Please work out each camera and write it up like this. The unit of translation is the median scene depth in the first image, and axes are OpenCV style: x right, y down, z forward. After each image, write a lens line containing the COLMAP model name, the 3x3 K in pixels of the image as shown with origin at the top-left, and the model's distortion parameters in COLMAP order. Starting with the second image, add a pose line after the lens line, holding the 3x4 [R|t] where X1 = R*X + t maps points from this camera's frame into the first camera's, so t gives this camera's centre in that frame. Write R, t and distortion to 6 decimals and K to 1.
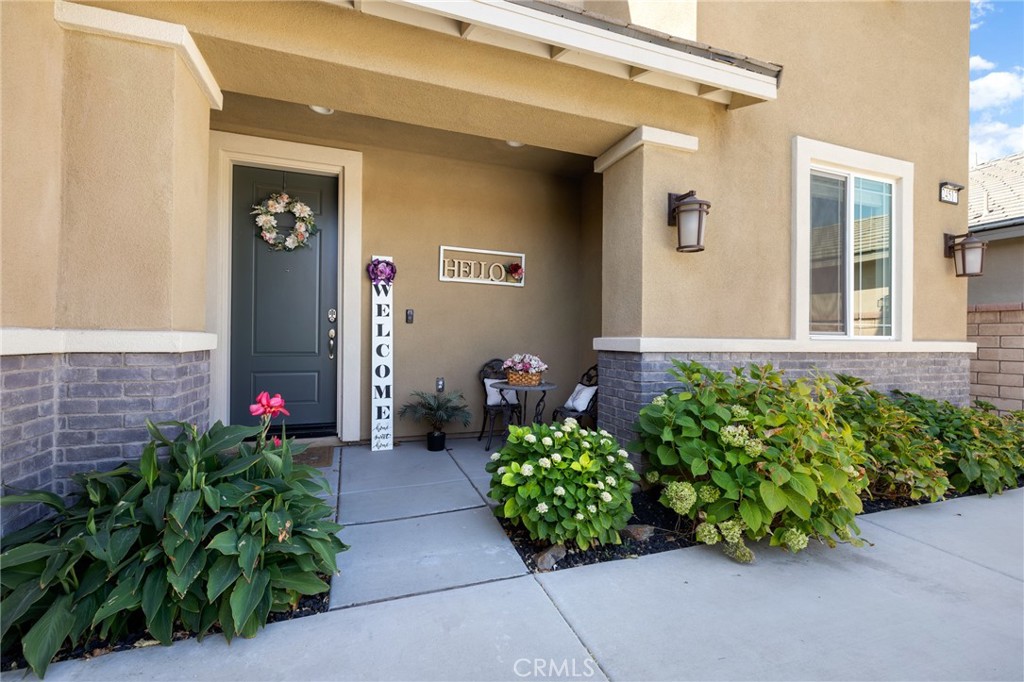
lens RADIAL K [[430.2, 0, 515.3], [0, 430.2, 339.5], [0, 0, 1]] dist [-0.002559, -0.000037]
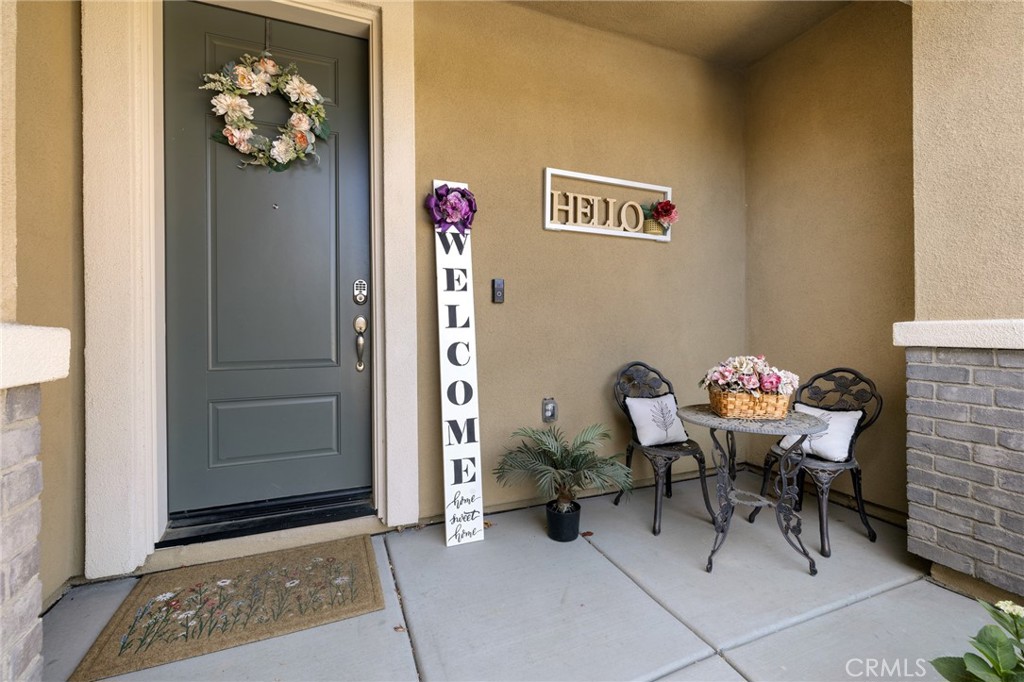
lens RADIAL K [[430.2, 0, 513.6], [0, 430.2, 329.8], [0, 0, 1]] dist [-0.002559, -0.000037]
pose [[0.999239, -0.019727, 0.033652, -0.257456], [0.019677, 0.999805, 0.001826, -0.004182], [-0.033682, -0.001162, 0.999432, 0.459211]]
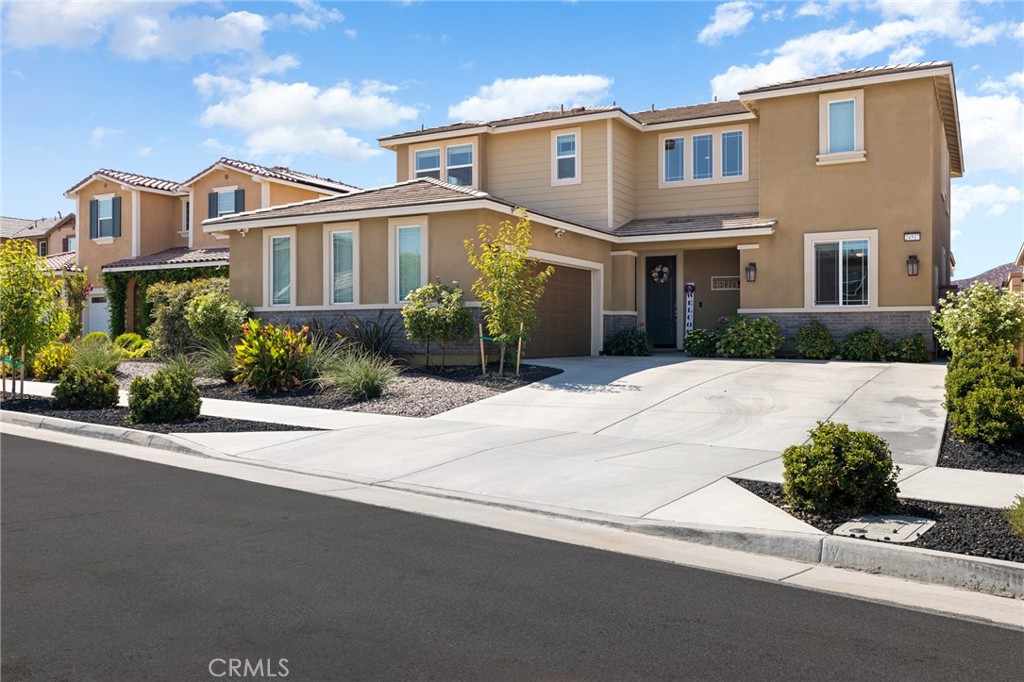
lens RADIAL K [[867.1, 0, 513.7], [0, 867.1, 339.4], [0, 0, 1]] dist [-0.006999, -0.000992]
pose [[0.665994, -0.010405, -0.745885, 3.116603], [0.006826, 0.999946, -0.007853, 0.205246], [0.745926, 0.000139, 0.666029, -3.582851]]
